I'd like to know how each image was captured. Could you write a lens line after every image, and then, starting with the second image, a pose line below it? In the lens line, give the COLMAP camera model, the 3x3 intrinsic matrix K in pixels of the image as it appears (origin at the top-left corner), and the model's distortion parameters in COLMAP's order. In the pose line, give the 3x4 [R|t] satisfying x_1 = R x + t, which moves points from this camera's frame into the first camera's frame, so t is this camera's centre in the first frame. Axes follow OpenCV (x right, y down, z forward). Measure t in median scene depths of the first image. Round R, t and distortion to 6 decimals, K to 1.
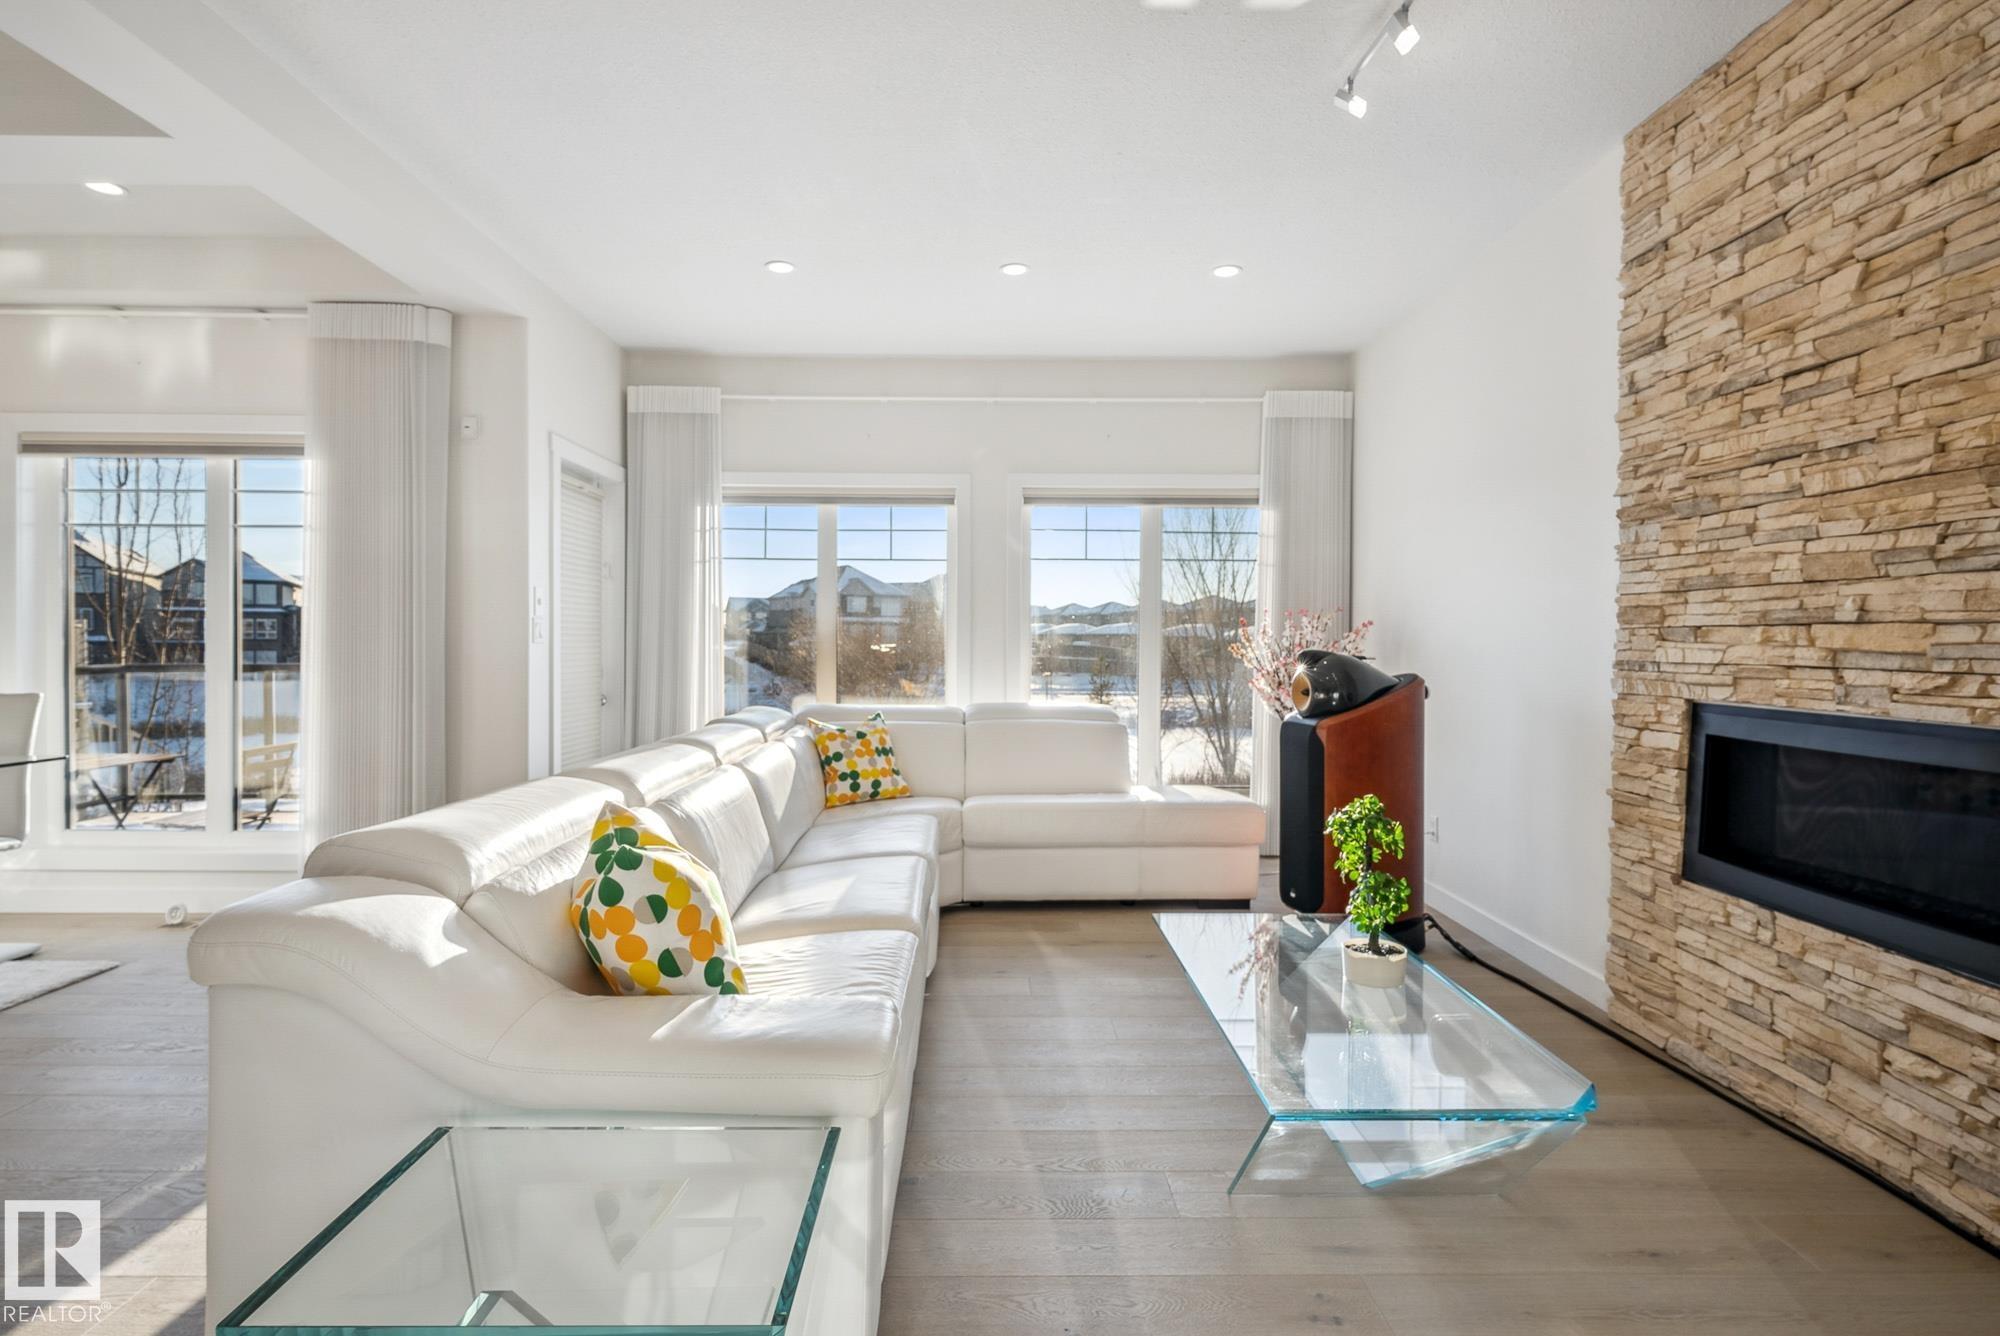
lens RADIAL K [[979.9, 0, 993.6], [0, 979.9, 653.1], [0, 0, 1]] dist [0.005427, -0.004728]
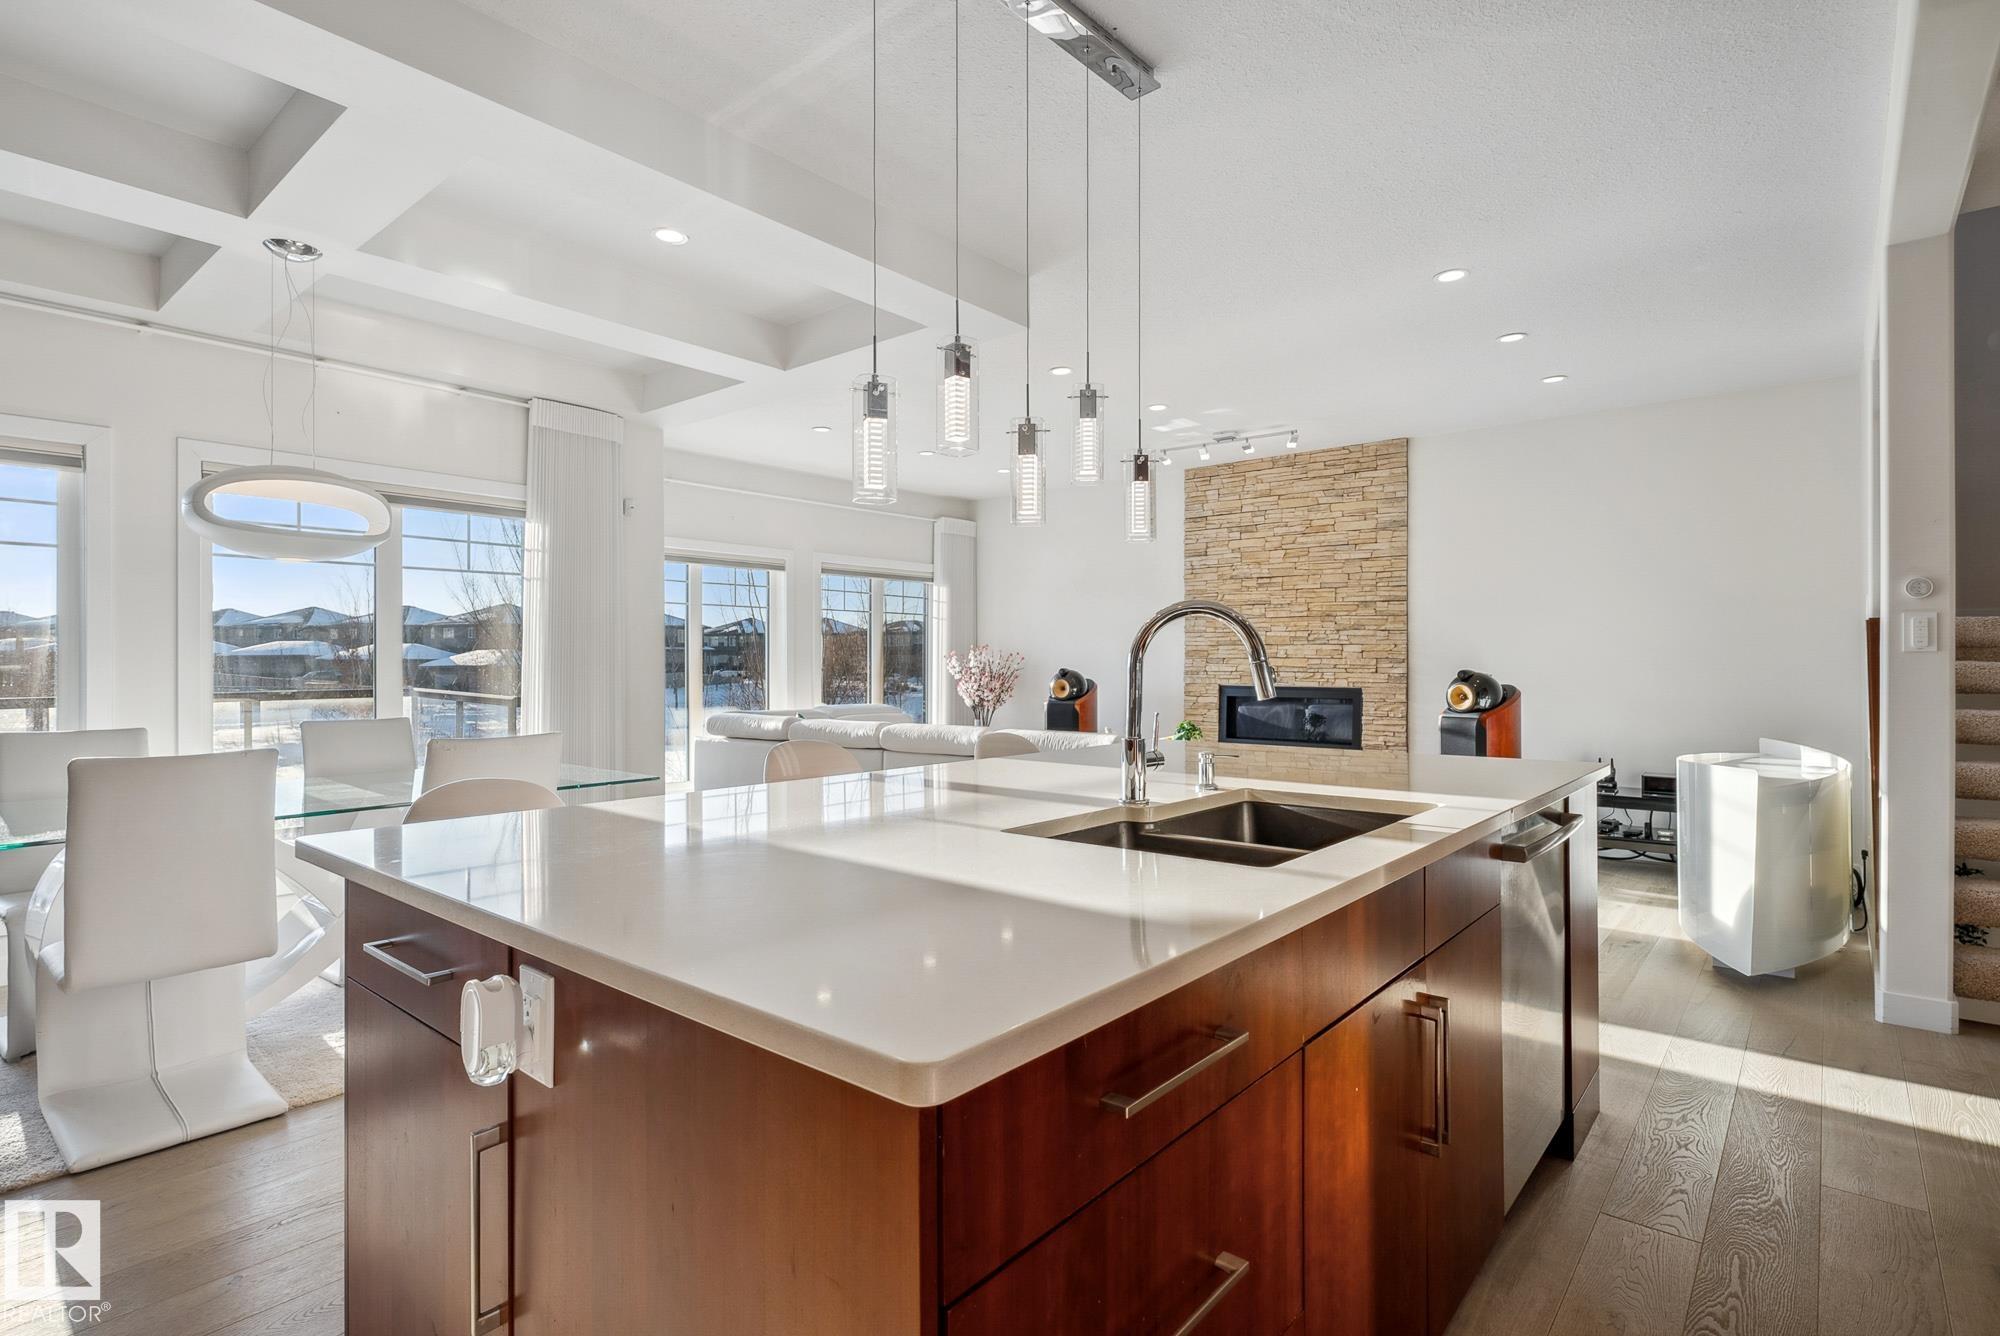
lens RADIAL K [[979.9, 0, 993.6], [0, 979.9, 653.1], [0, 0, 1]] dist [0.005427, -0.004728]
pose [[0.658887, 0.001288, 0.752240, -1.913433], [0.013148, 0.999826, -0.013228, -0.013679], [-0.752127, 0.018606, 0.658756, -0.376570]]
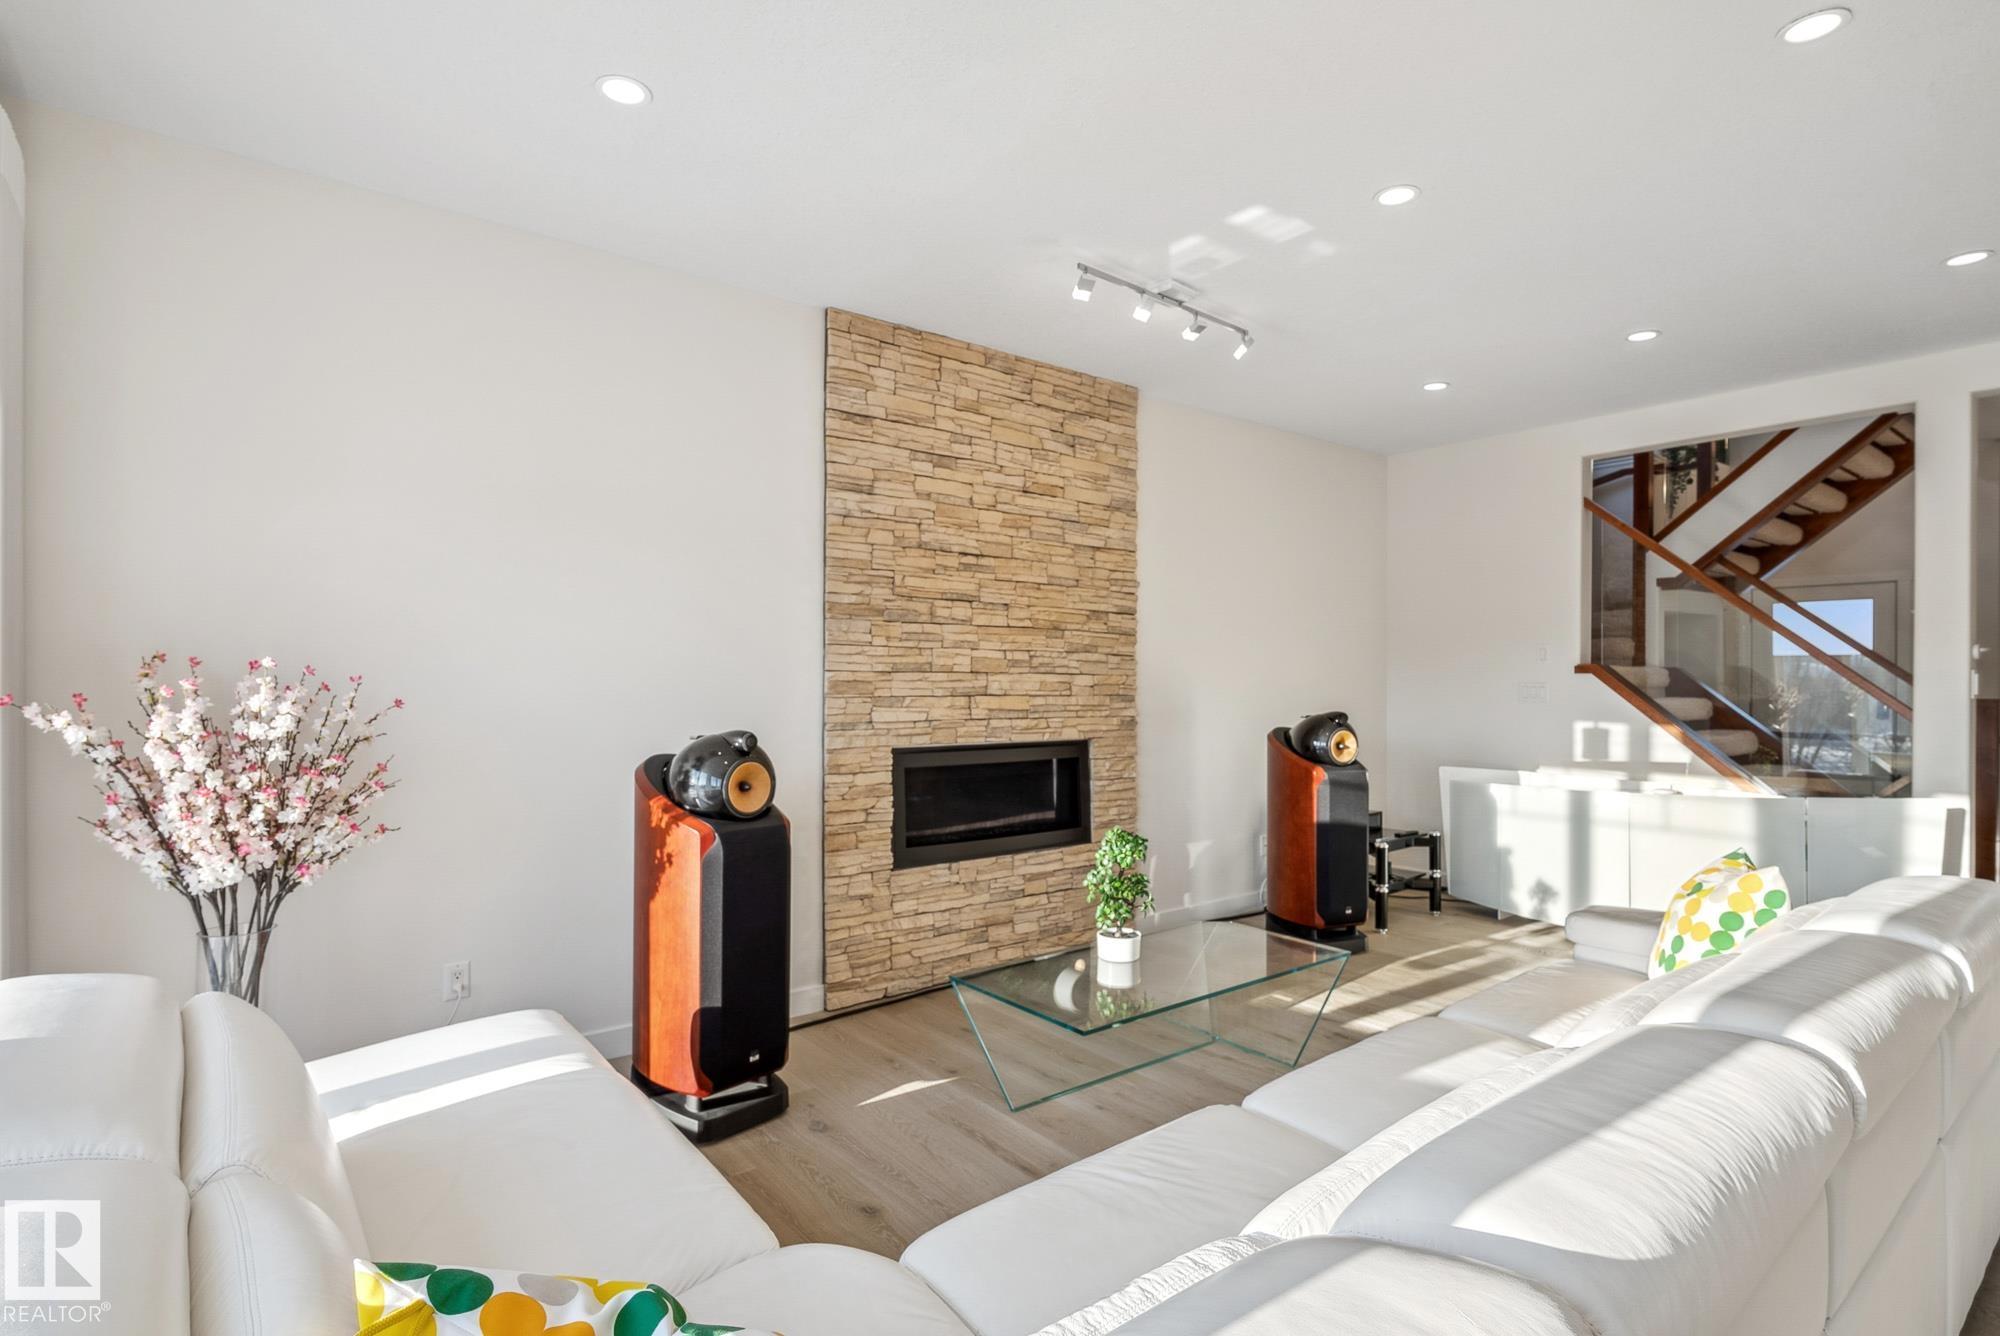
lens RADIAL K [[981.5, 0, 991.0], [0, 981.5, 672.6], [0, 0, 1]] dist [0.000359, -0.000182]
pose [[-0.605959, -0.007557, 0.795460, -0.566491], [0.000617, 0.999950, 0.009969, -0.081009], [-0.795496, 0.006531, -0.605924, 1.857717]]
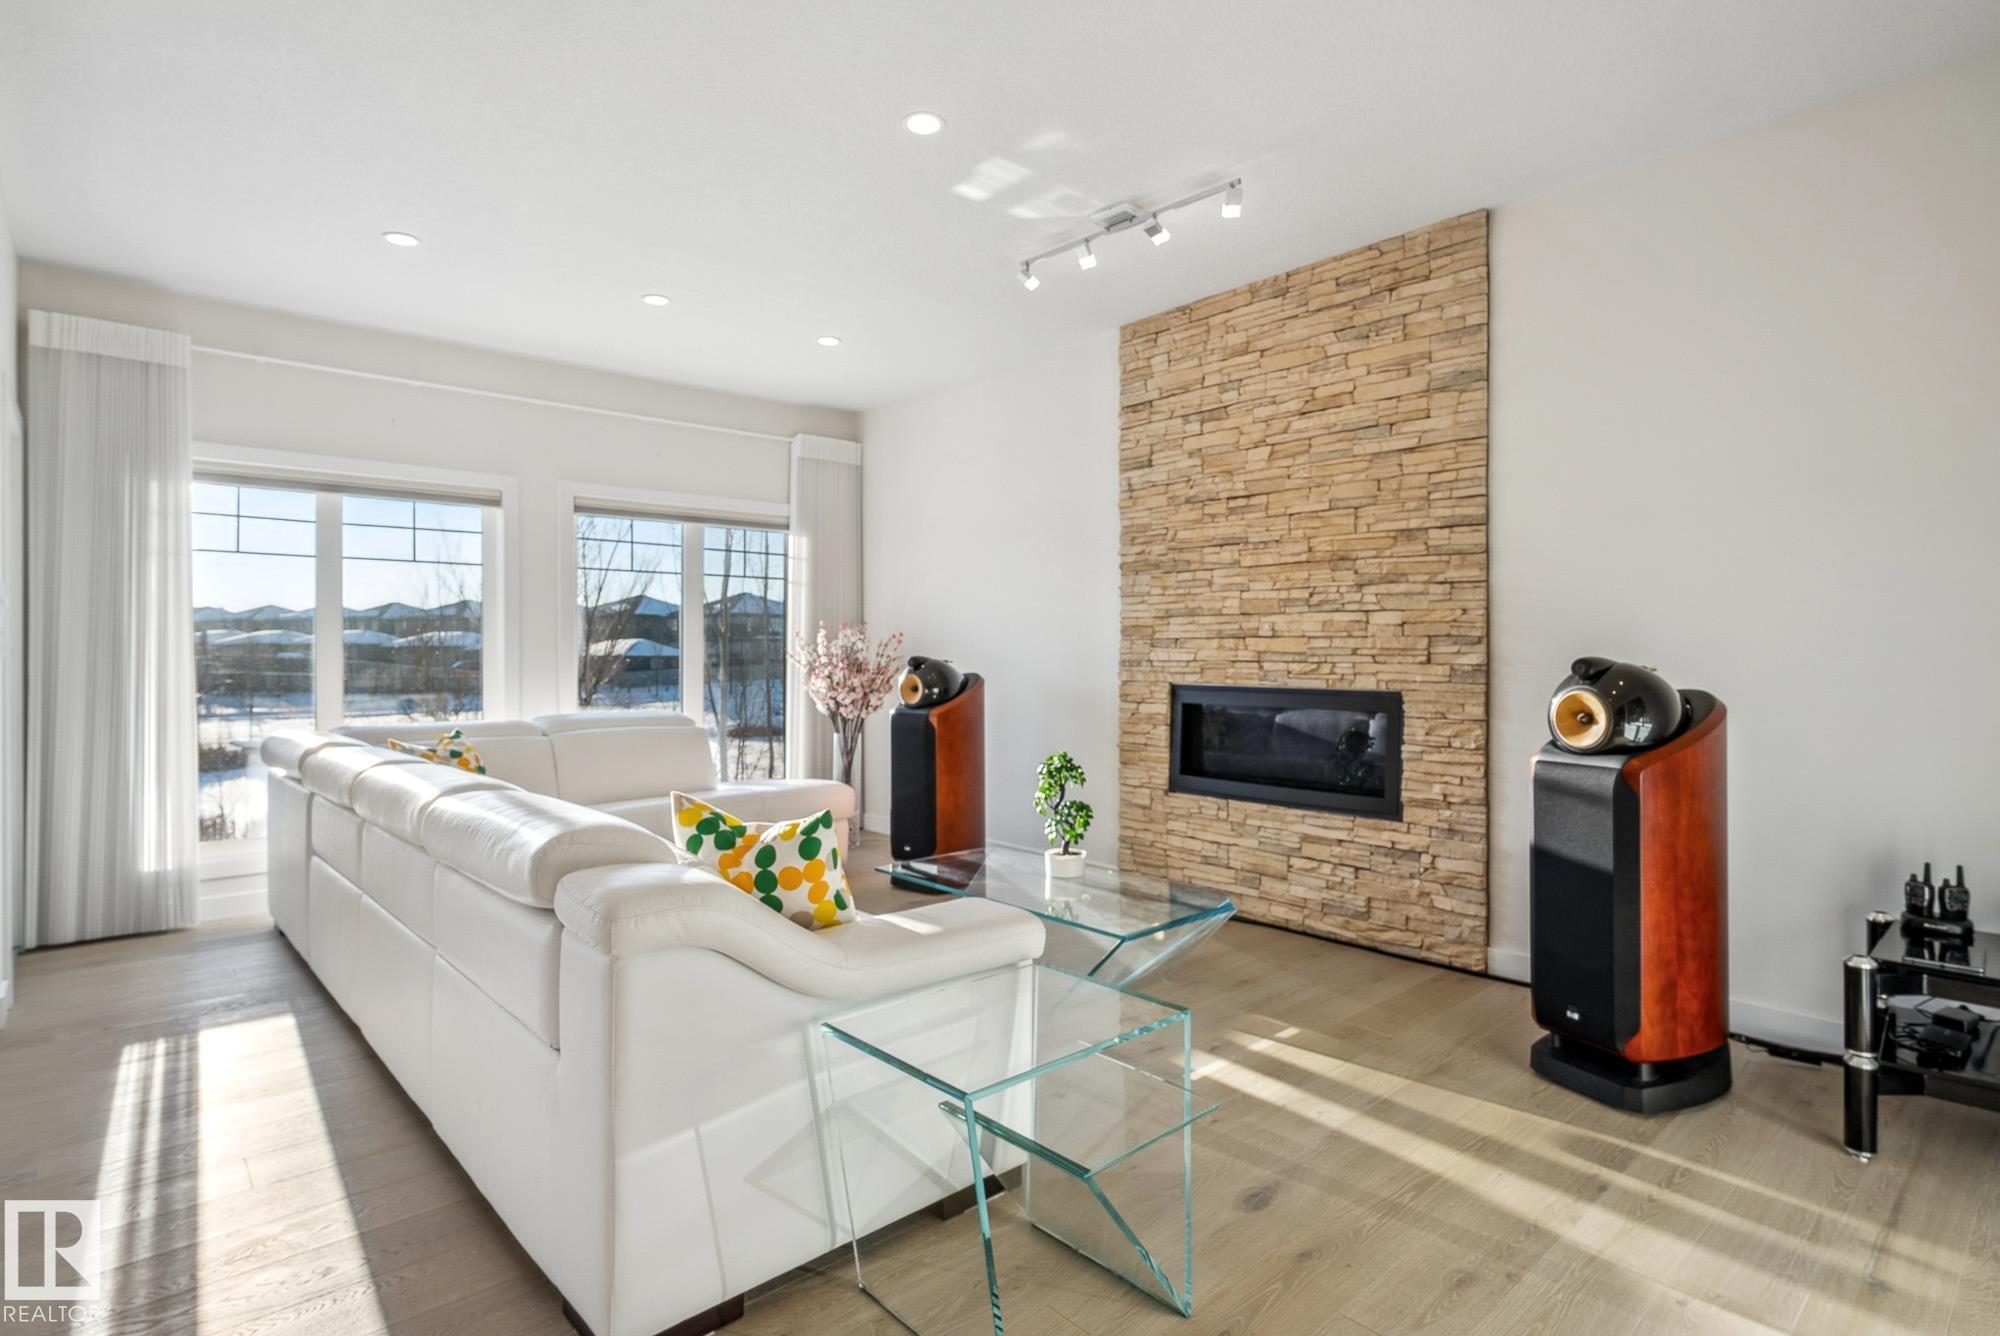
lens RADIAL K [[995.9, 0, 998.9], [0, 995.9, 651.2], [0, 0, 1]] dist [-0.000217, -0.001178]
pose [[0.754169, -0.006649, 0.656647, -0.643548], [0.014214, 0.999880, -0.006200, 0.000556], [-0.656526, 0.014010, 0.754173, -0.080246]]
